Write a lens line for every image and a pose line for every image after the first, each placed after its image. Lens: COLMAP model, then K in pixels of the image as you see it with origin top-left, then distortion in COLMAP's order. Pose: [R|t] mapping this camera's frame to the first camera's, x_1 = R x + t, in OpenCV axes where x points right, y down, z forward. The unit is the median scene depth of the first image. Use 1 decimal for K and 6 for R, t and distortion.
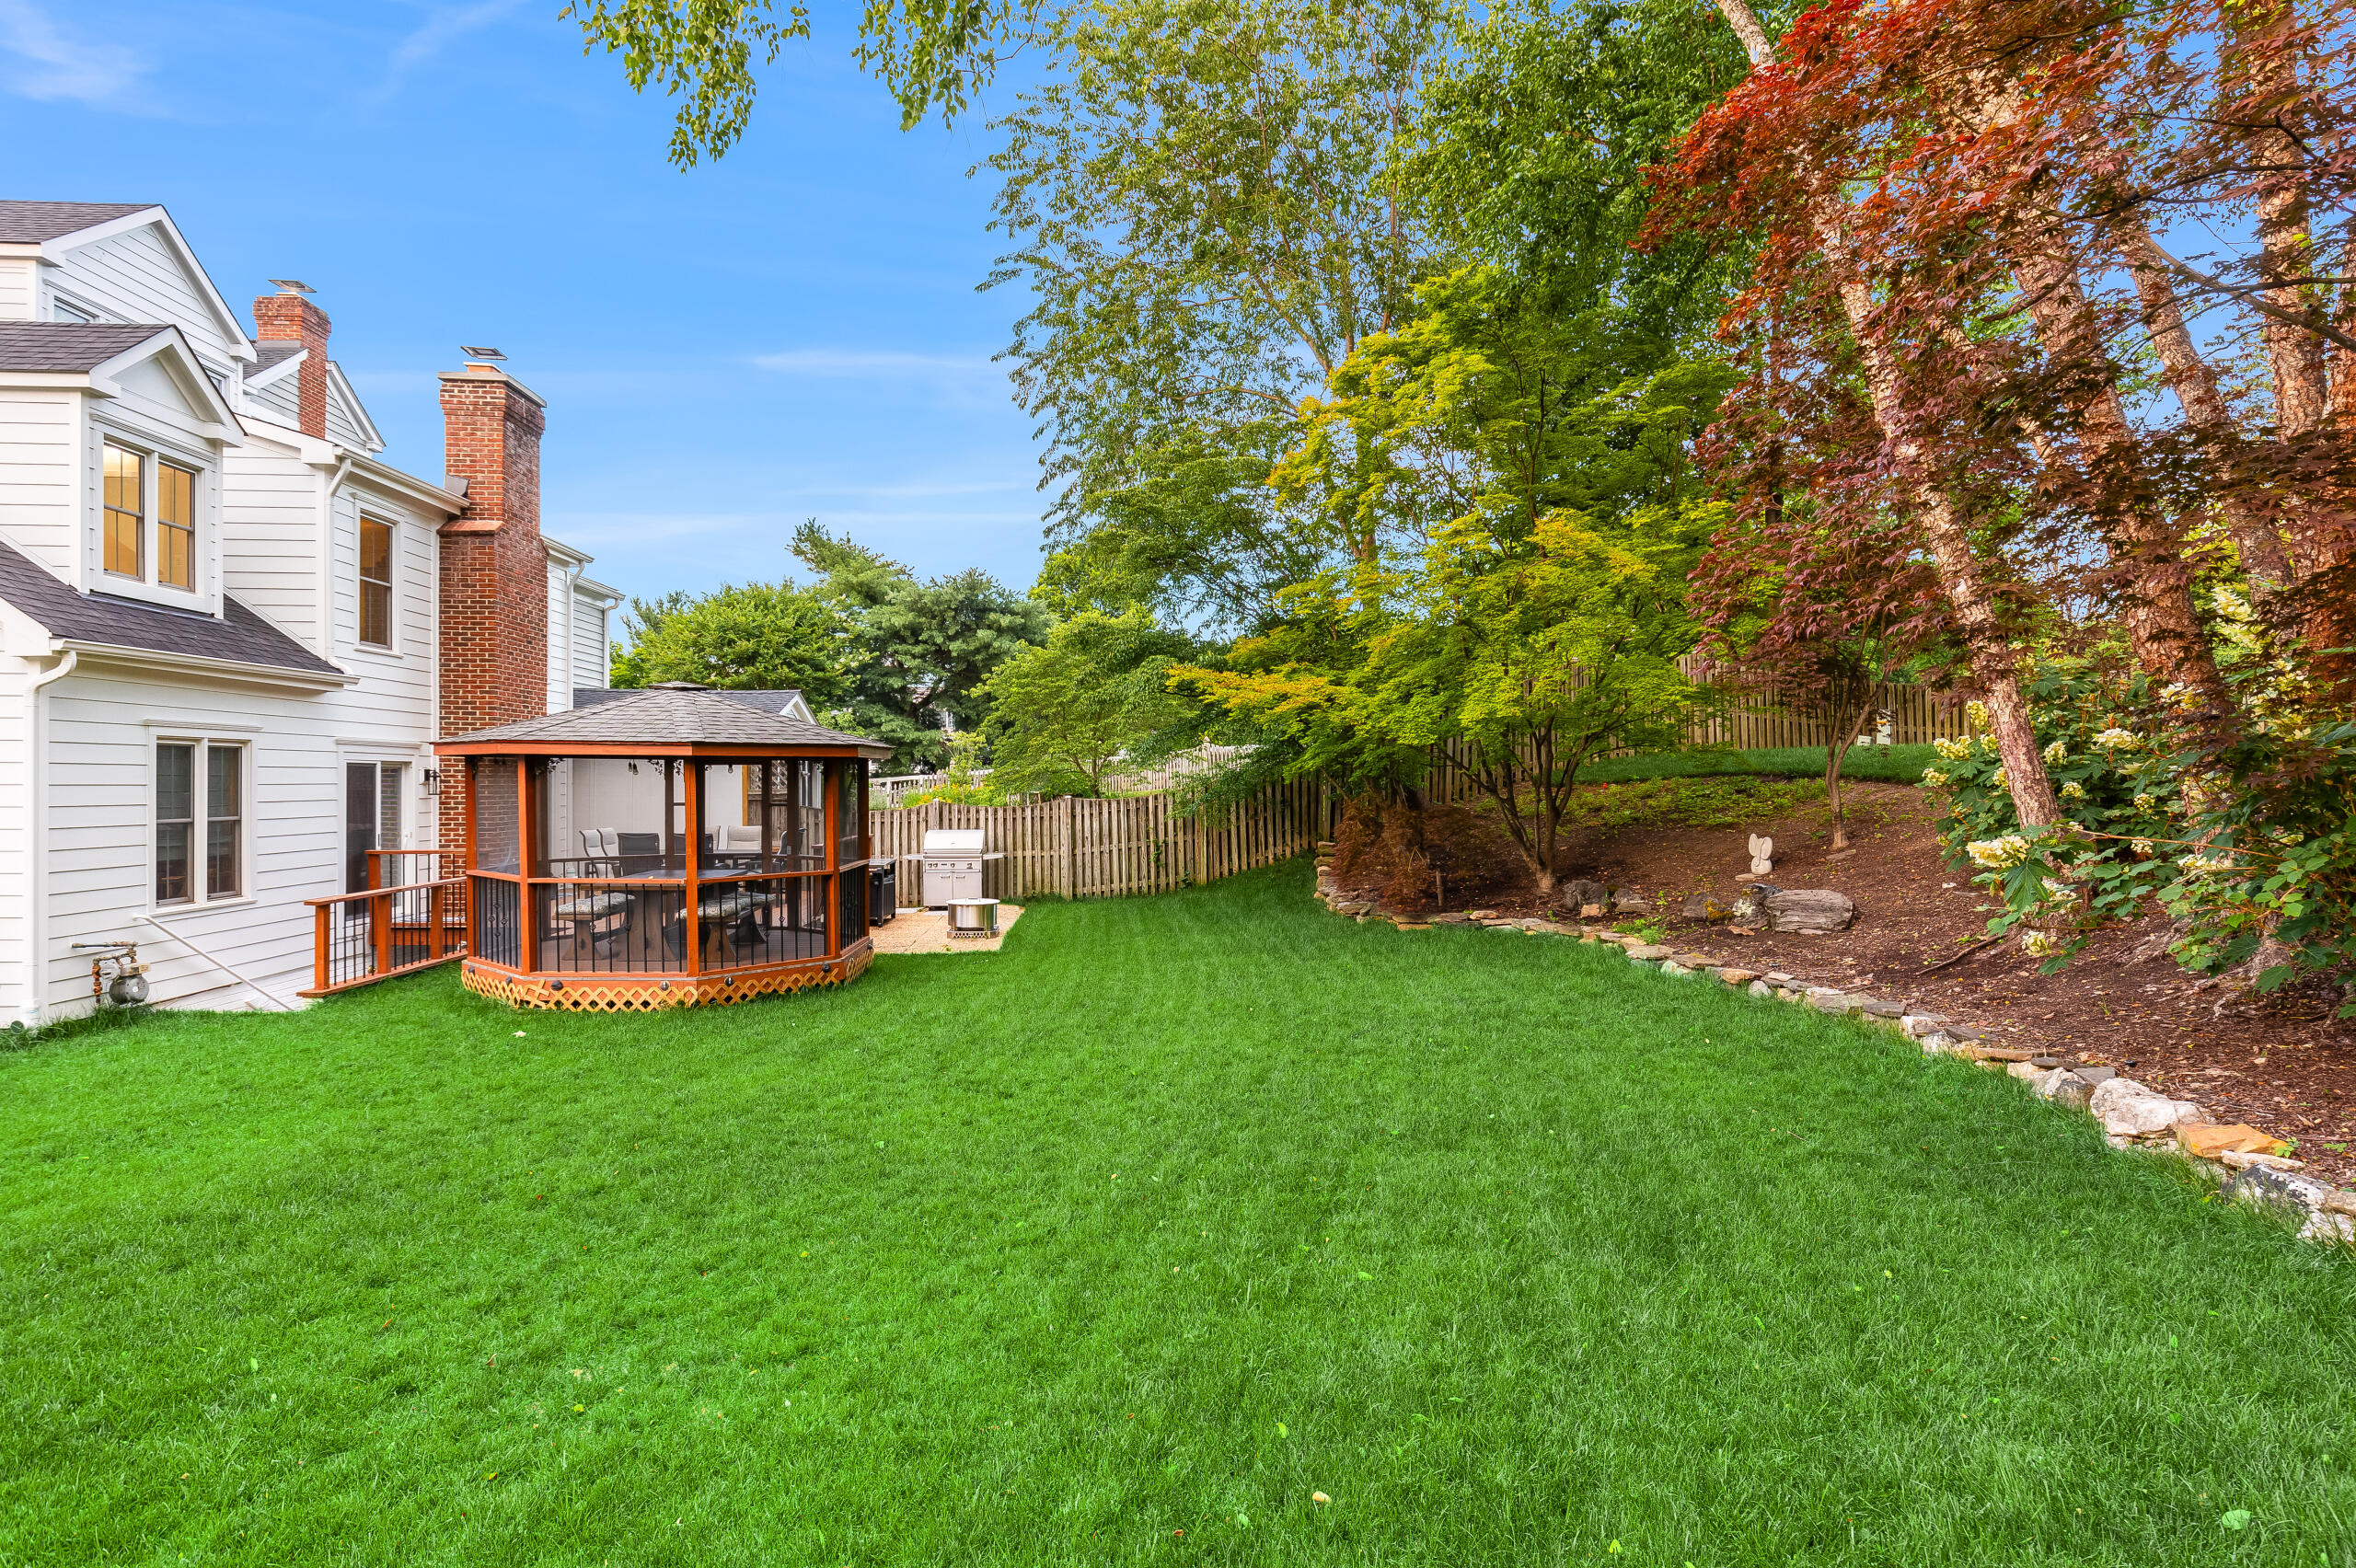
lens RADIAL K [[1244.4, 0, 1176.9], [0, 1244.4, 792.9], [0, 0, 1]] dist [-0.000792, 0.000386]
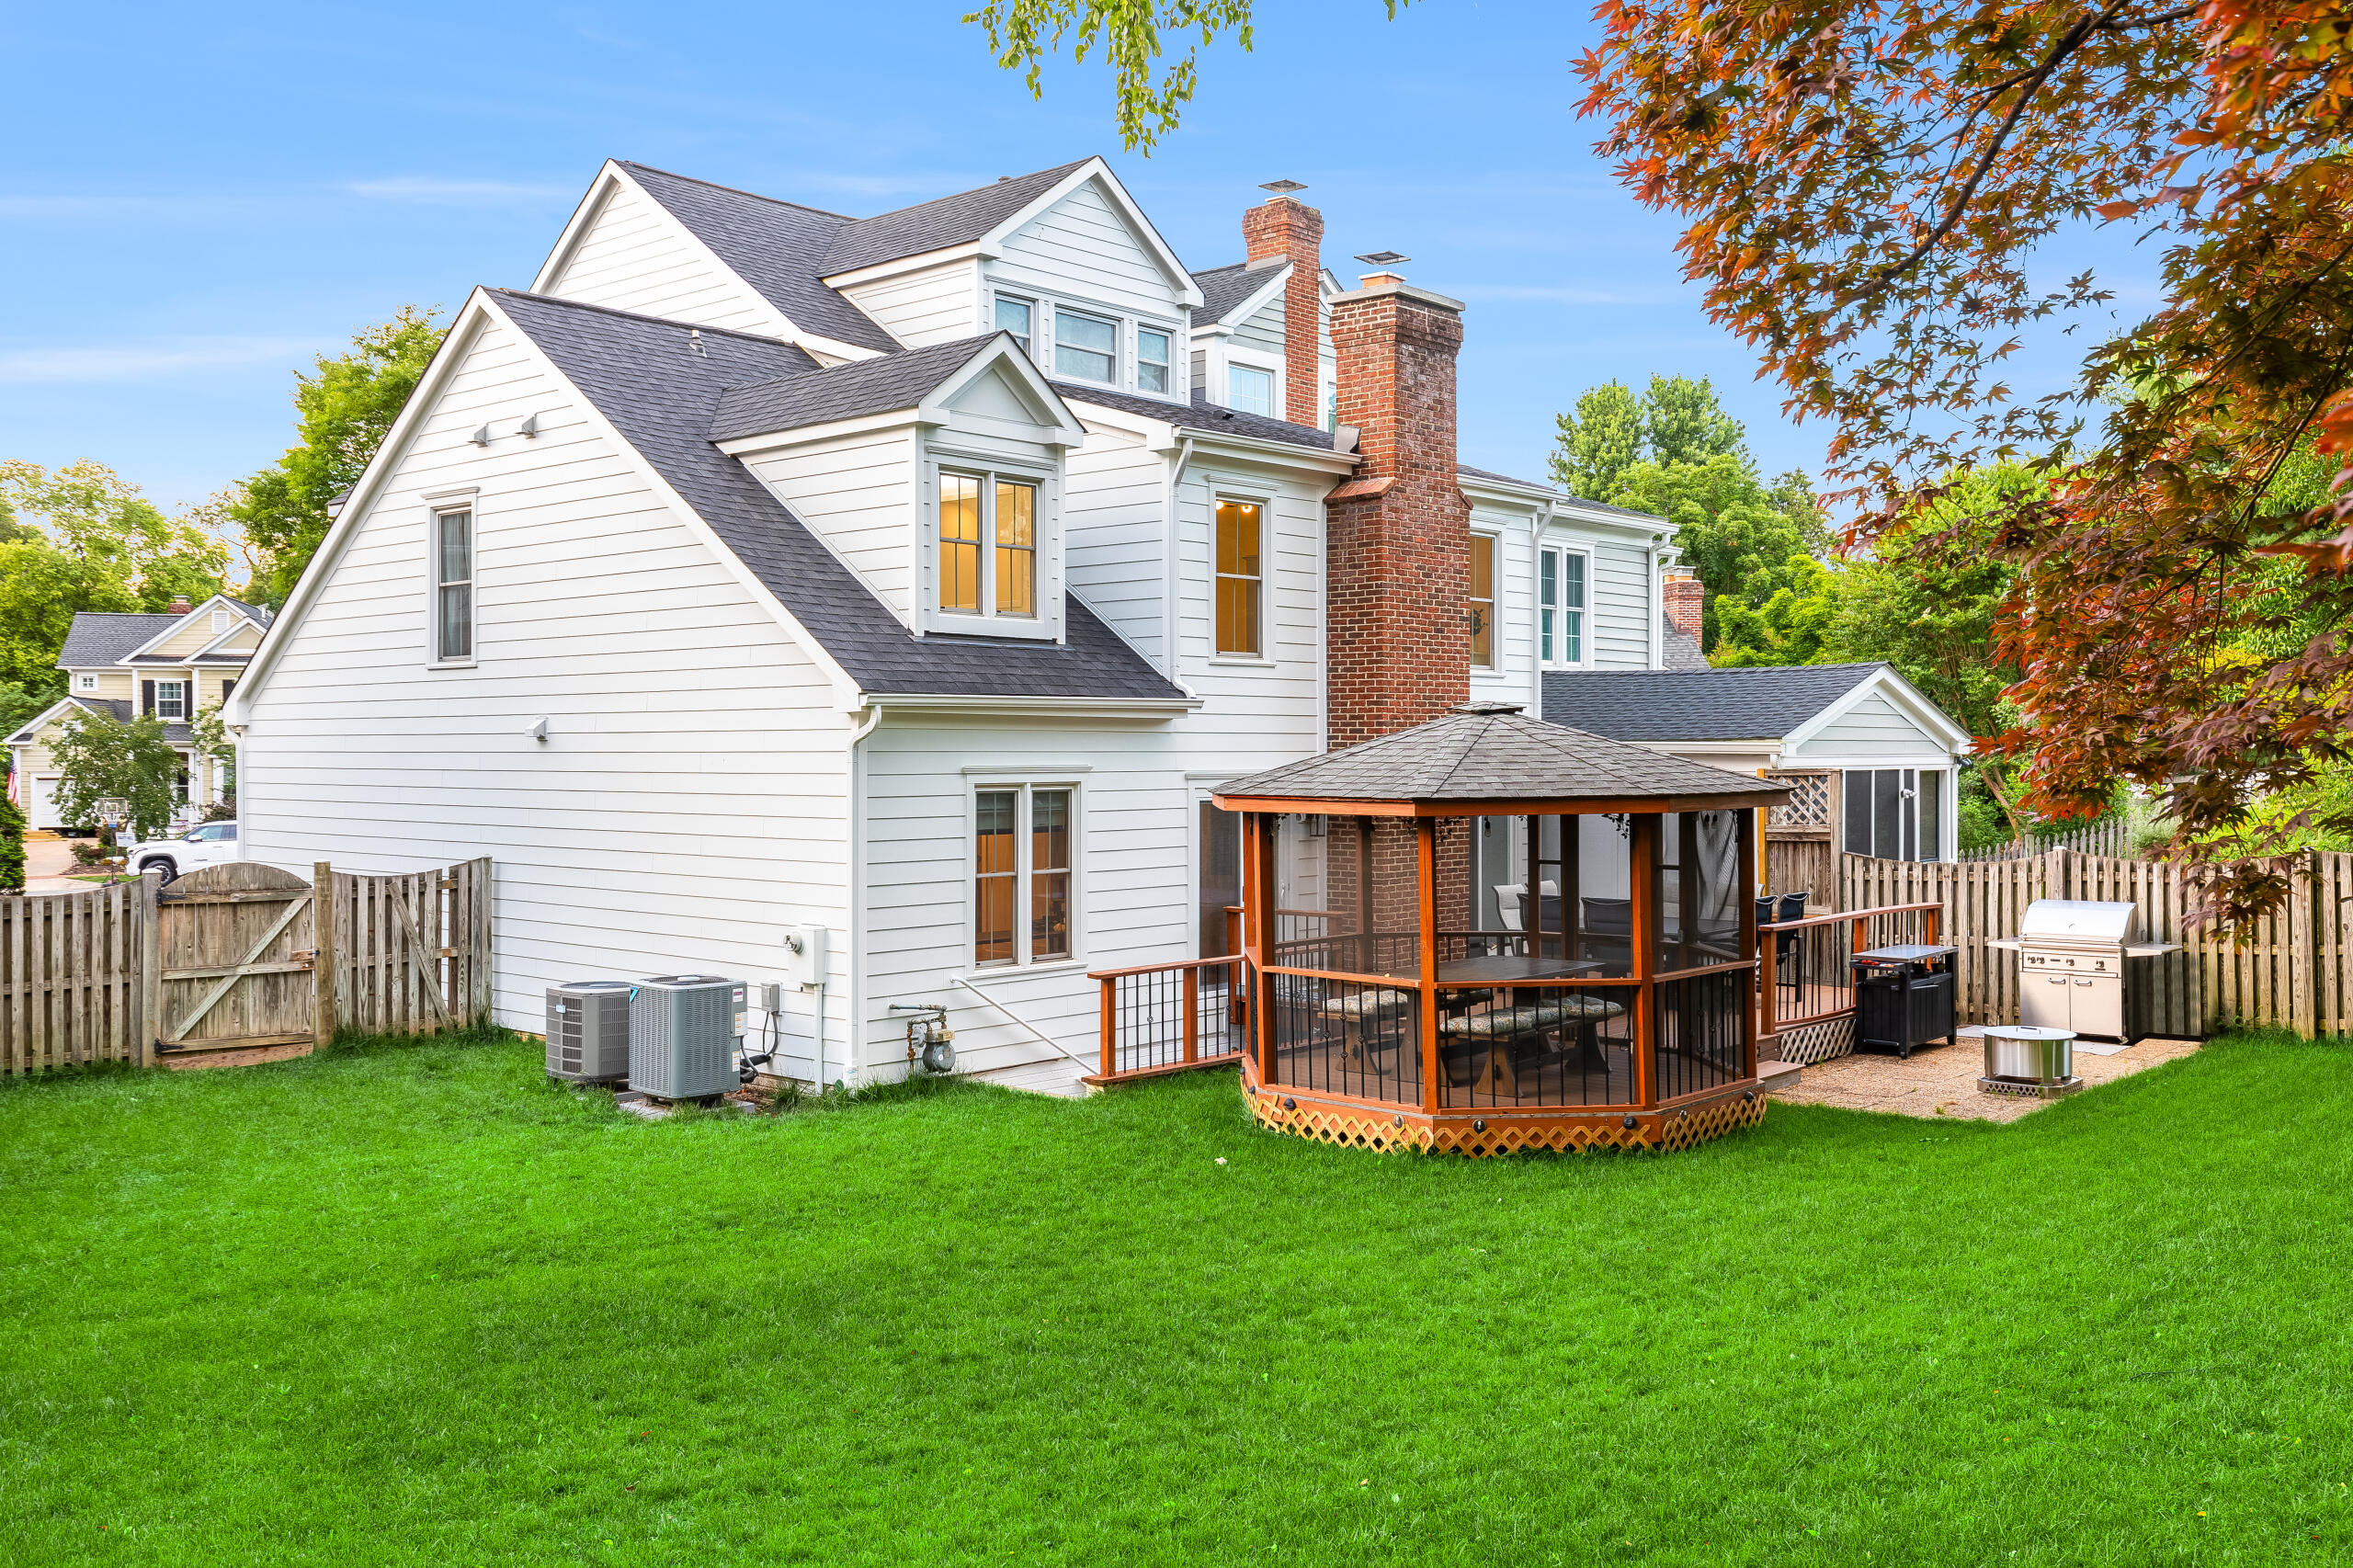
lens RADIAL K [[2049.4, 0, 1176.8], [0, 2049.4, 766.9], [0, 0, 1]] dist [0.003966, 0.005212]
pose [[0.700151, -0.000993, -0.713994, 0.345971], [-0.000302, 0.999999, -0.001686, -0.051895], [0.713995, 0.001396, 0.700150, 0.035950]]
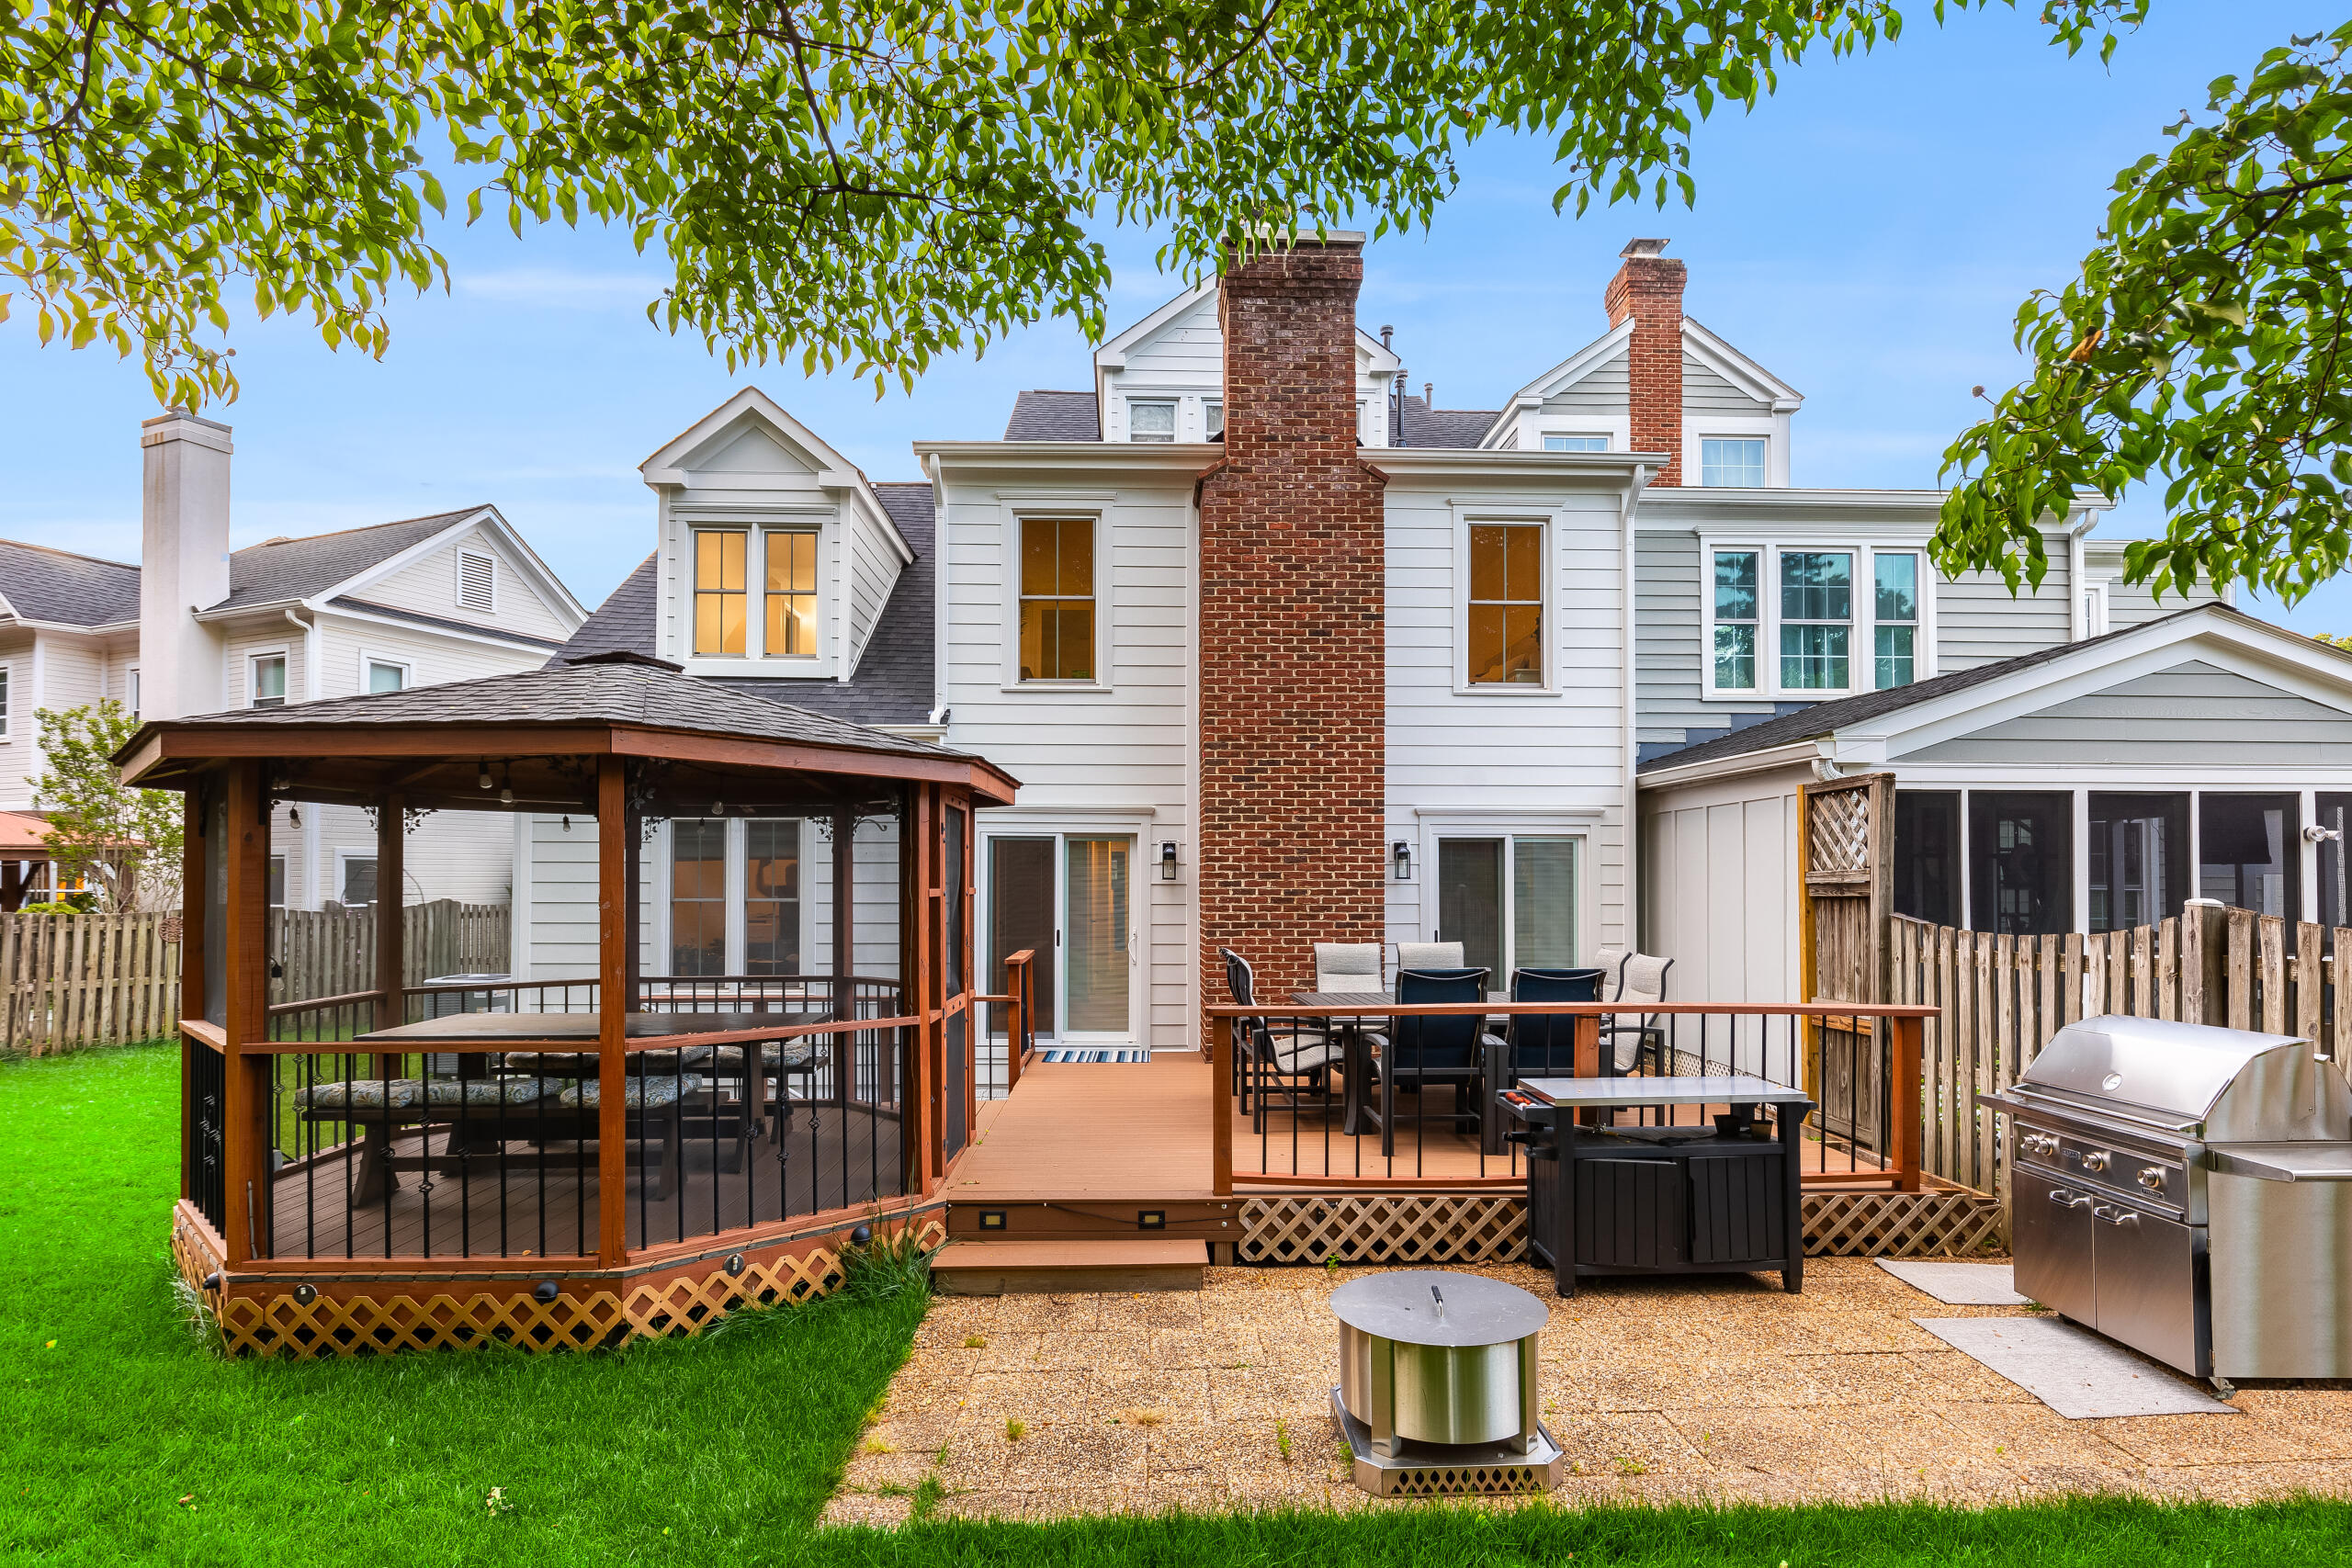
lens RADIAL K [[1208.6, 0, 1179.6], [0, 1208.6, 857.4], [0, 0, 1]] dist [0.000858, 0.000010]
pose [[-0.026371, -0.025669, -0.999323, 0.107144], [-0.011169, 0.999615, -0.025382, 0.008307], [0.999590, 0.010492, -0.026648, 1.322786]]
